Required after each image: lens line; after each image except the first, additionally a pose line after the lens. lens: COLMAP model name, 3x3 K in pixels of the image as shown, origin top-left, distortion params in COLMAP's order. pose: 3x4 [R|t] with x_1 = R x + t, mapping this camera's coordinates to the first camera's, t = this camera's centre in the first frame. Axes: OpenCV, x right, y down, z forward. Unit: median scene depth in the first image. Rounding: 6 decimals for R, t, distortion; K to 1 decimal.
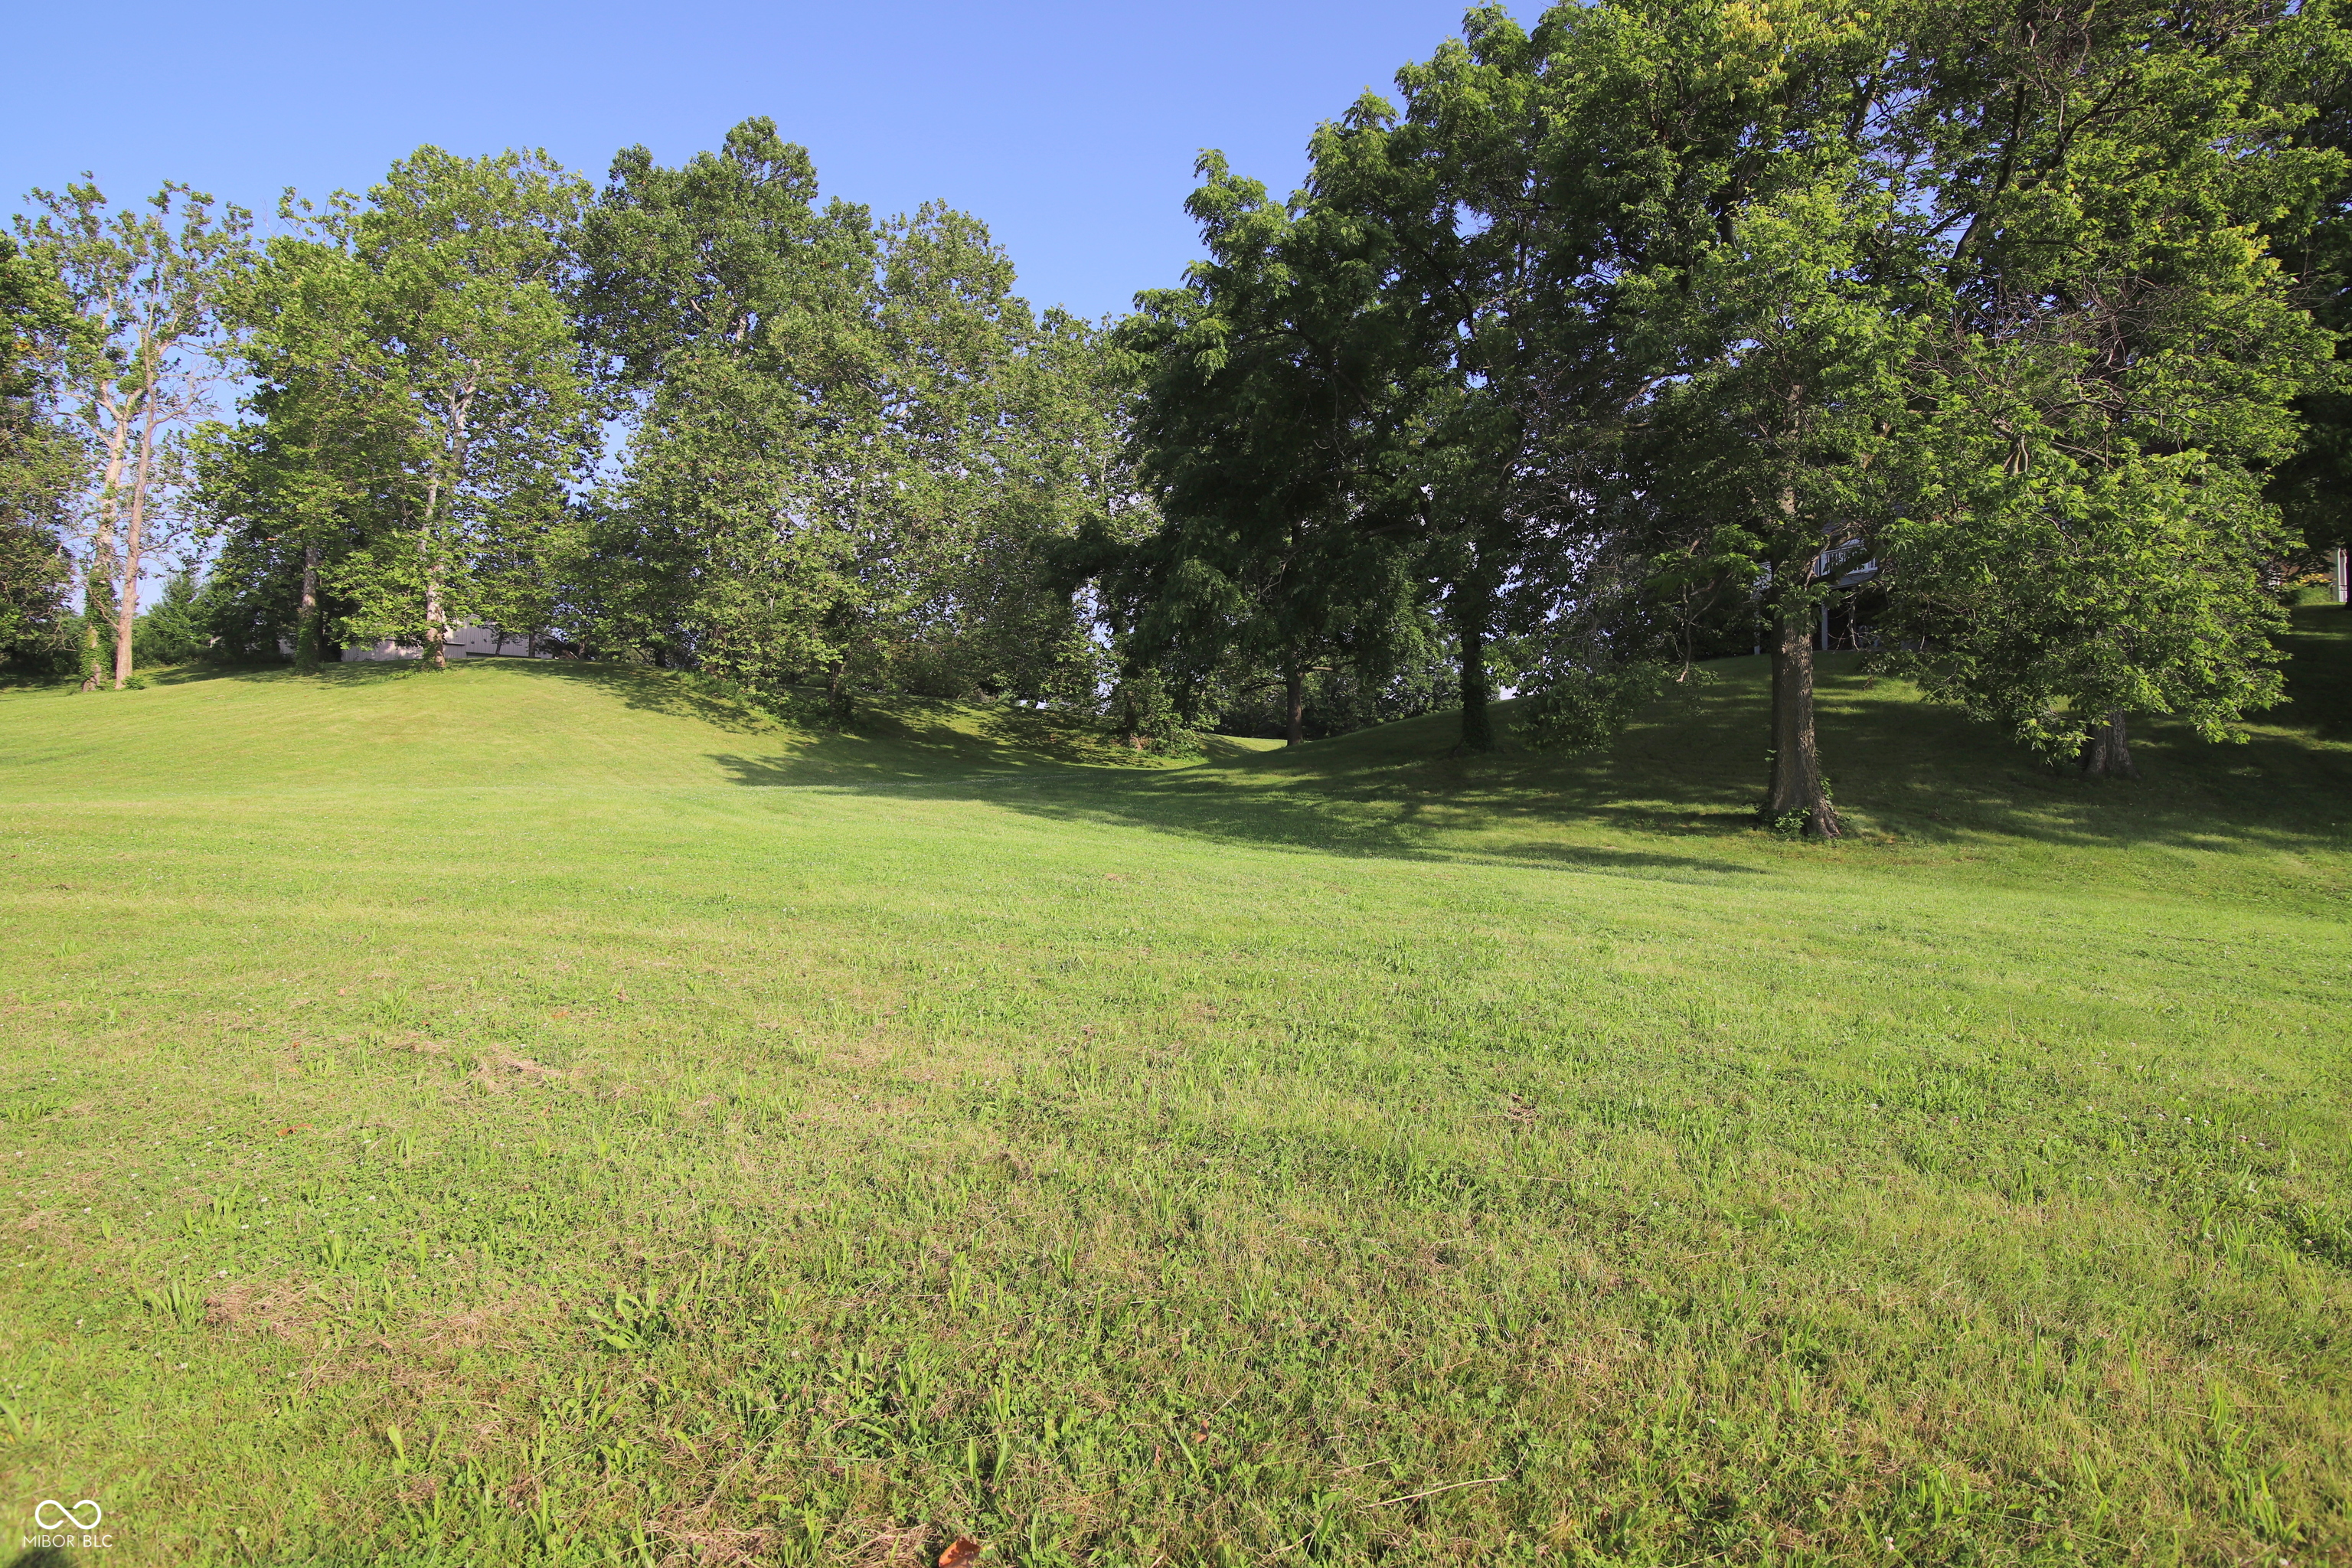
lens RADIAL K [[1089.1, 0, 1171.1], [0, 1089.1, 786.1], [0, 0, 1]] dist [-0.017901, 0.001921]
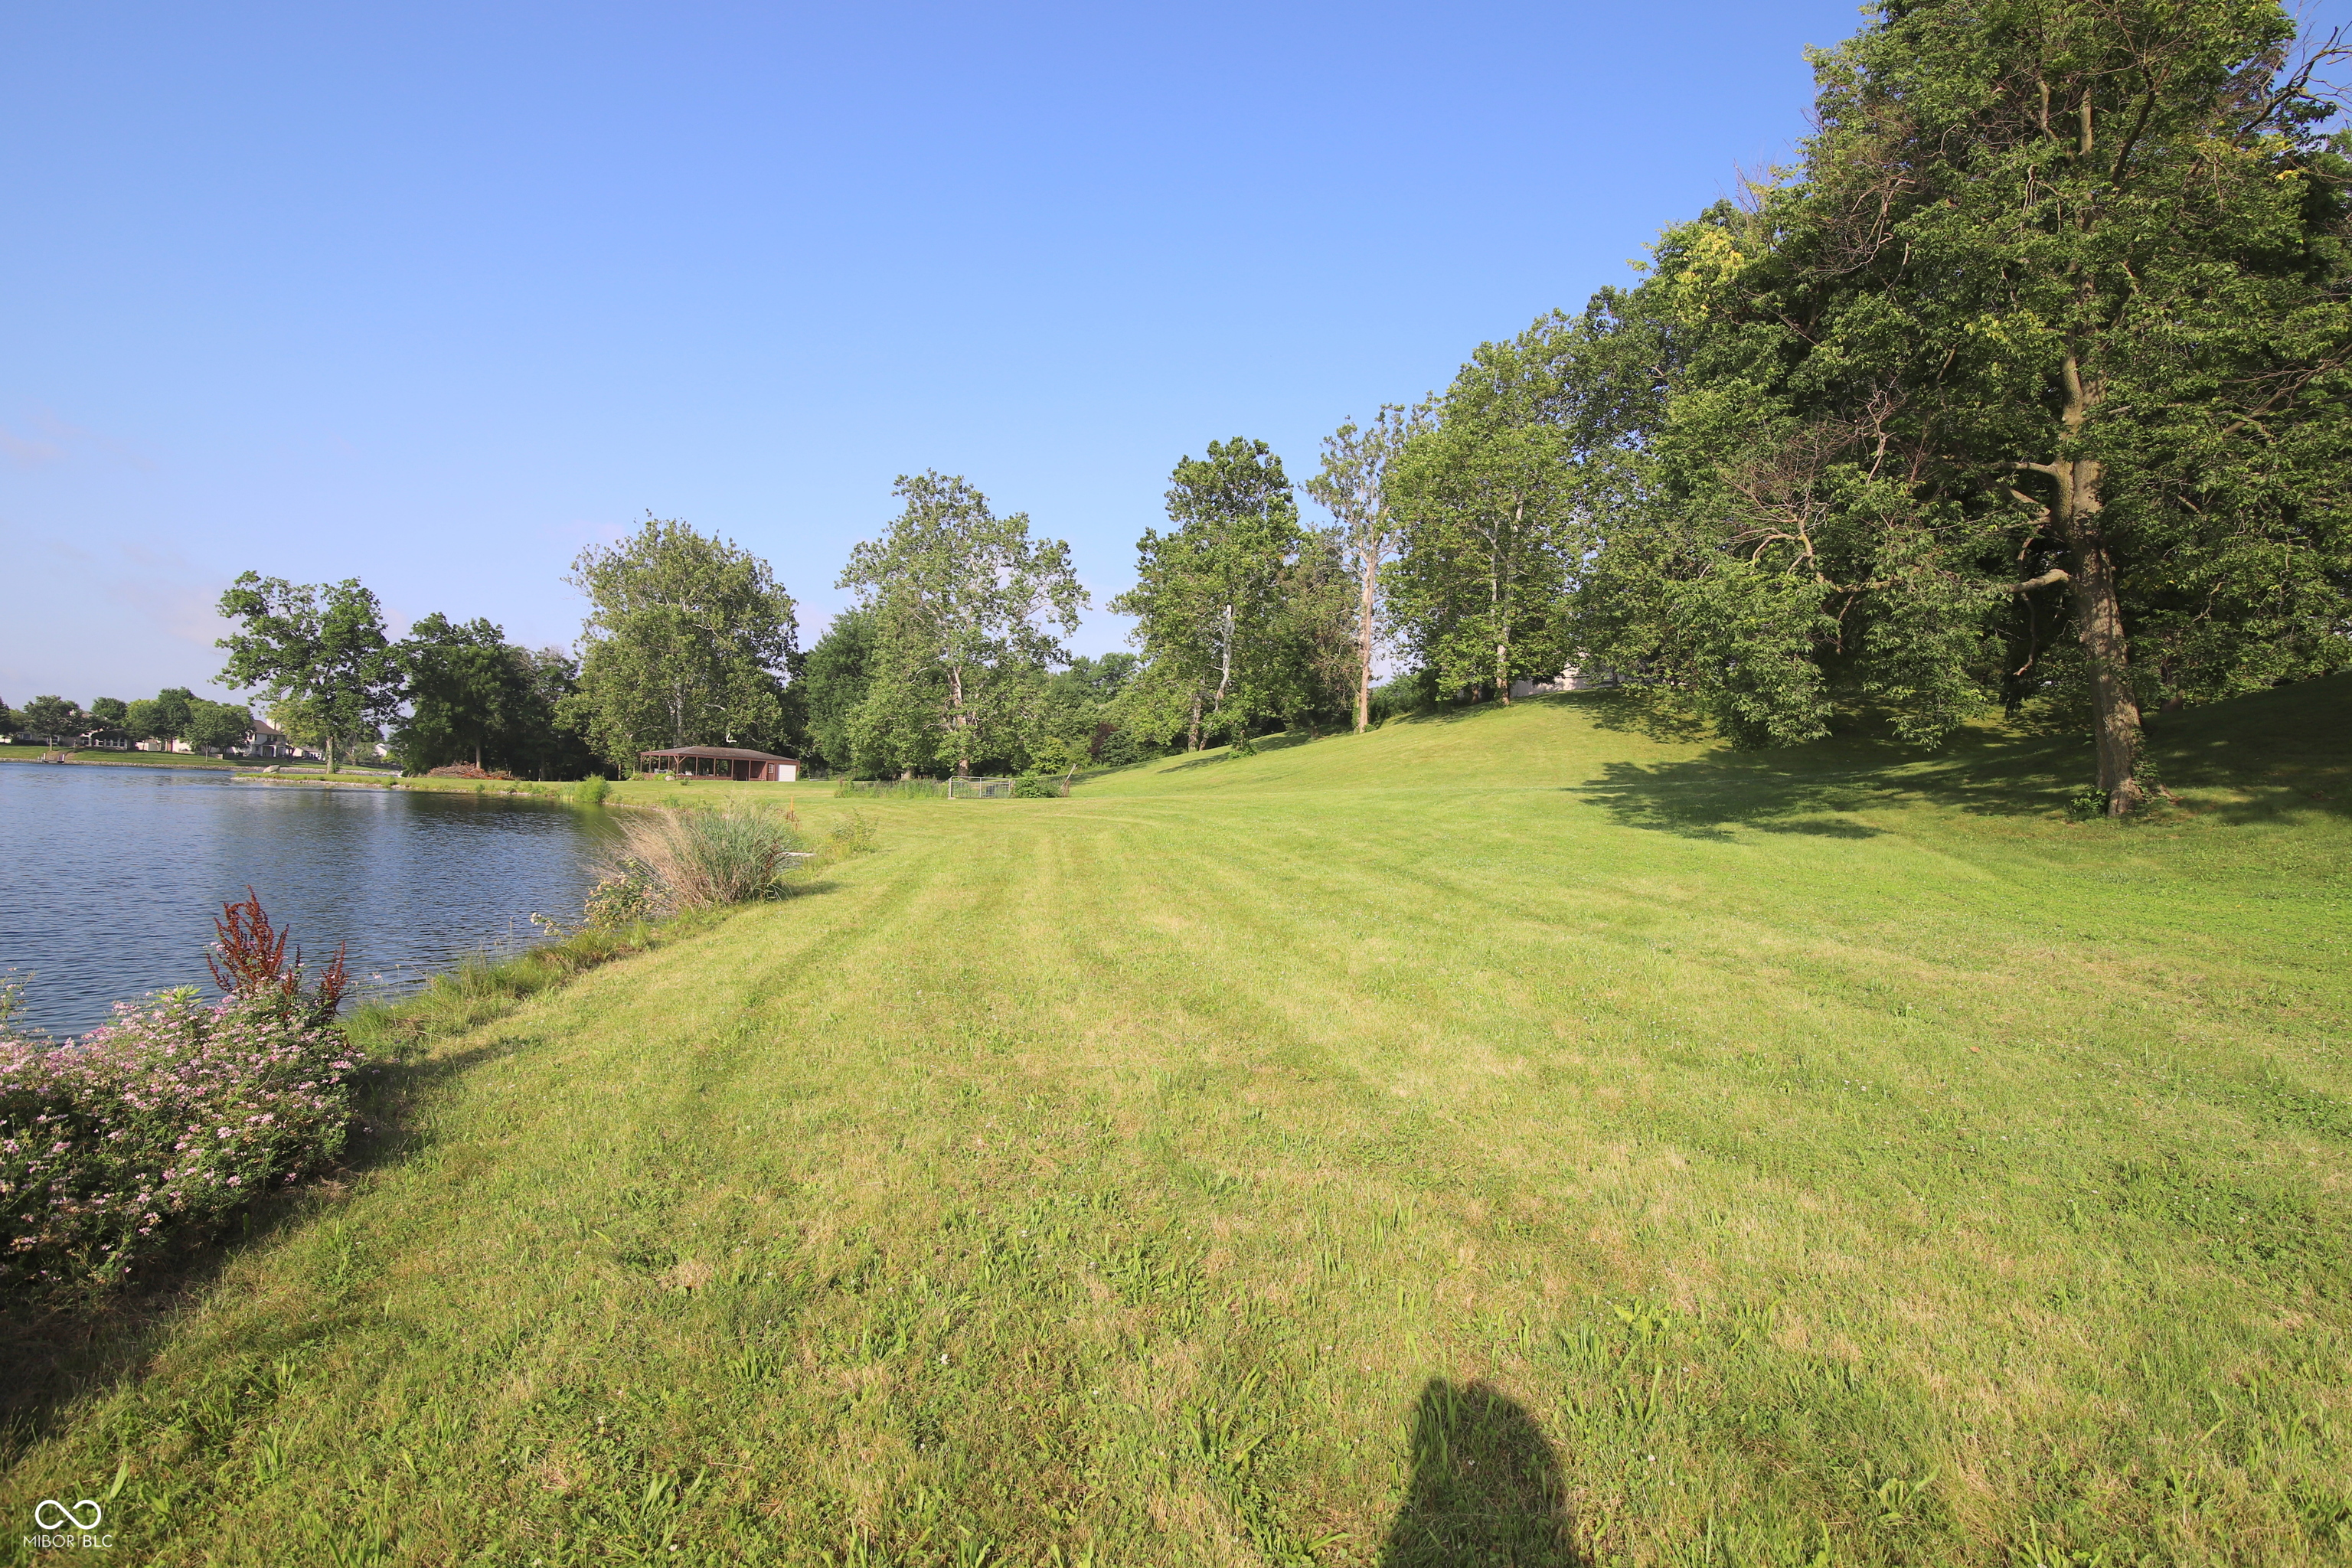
lens RADIAL K [[1153.9, 0, 1165.2], [0, 1153.9, 792.7], [0, 0, 1]] dist [-0.016258, 0.000677]
pose [[0.492535, -0.012262, -0.870206, 3.605496], [0.013738, 0.999886, -0.006313, 0.060936], [0.870184, -0.008845, 0.492647, -1.087035]]
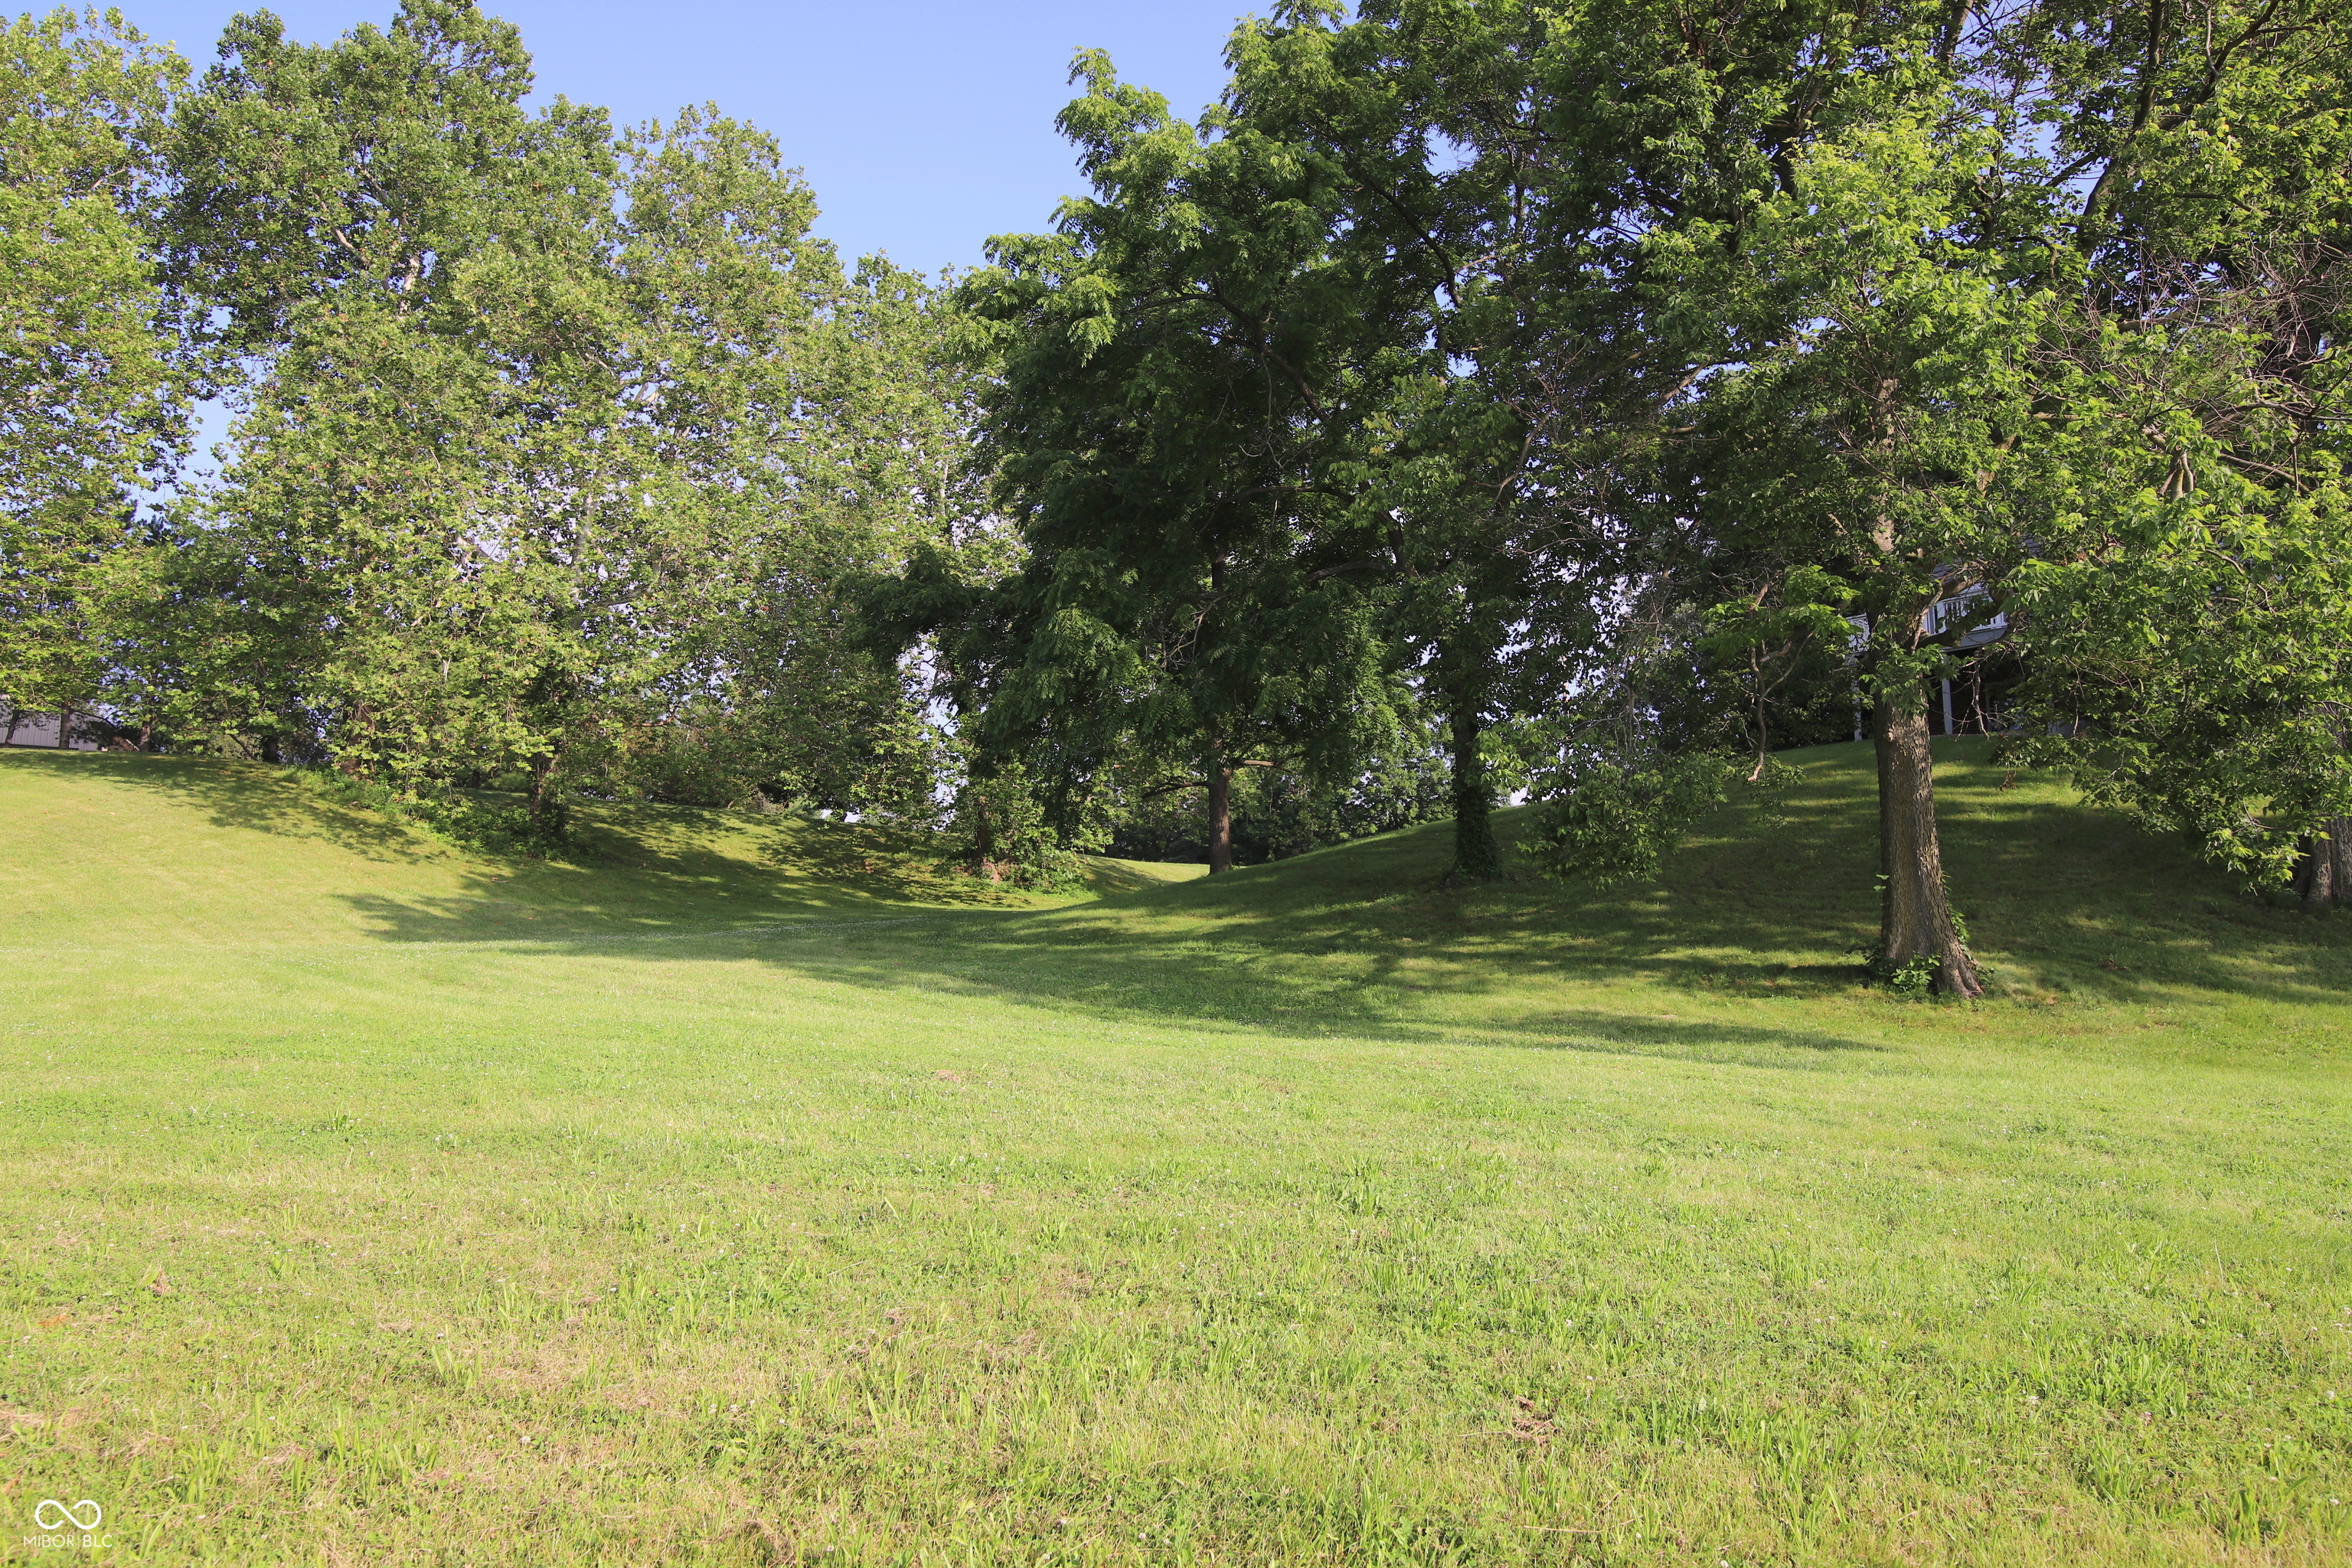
lens RADIAL K [[1577.6, 0, 1171.6], [0, 1577.6, 777.1], [0, 0, 1]] dist [-0.001661, 0.003827]
pose [[0.996653, -0.004469, 0.081624, 0.002607], [0.012471, 0.995128, -0.097795, -0.001273], [-0.080790, 0.098486, 0.991854, -0.000011]]
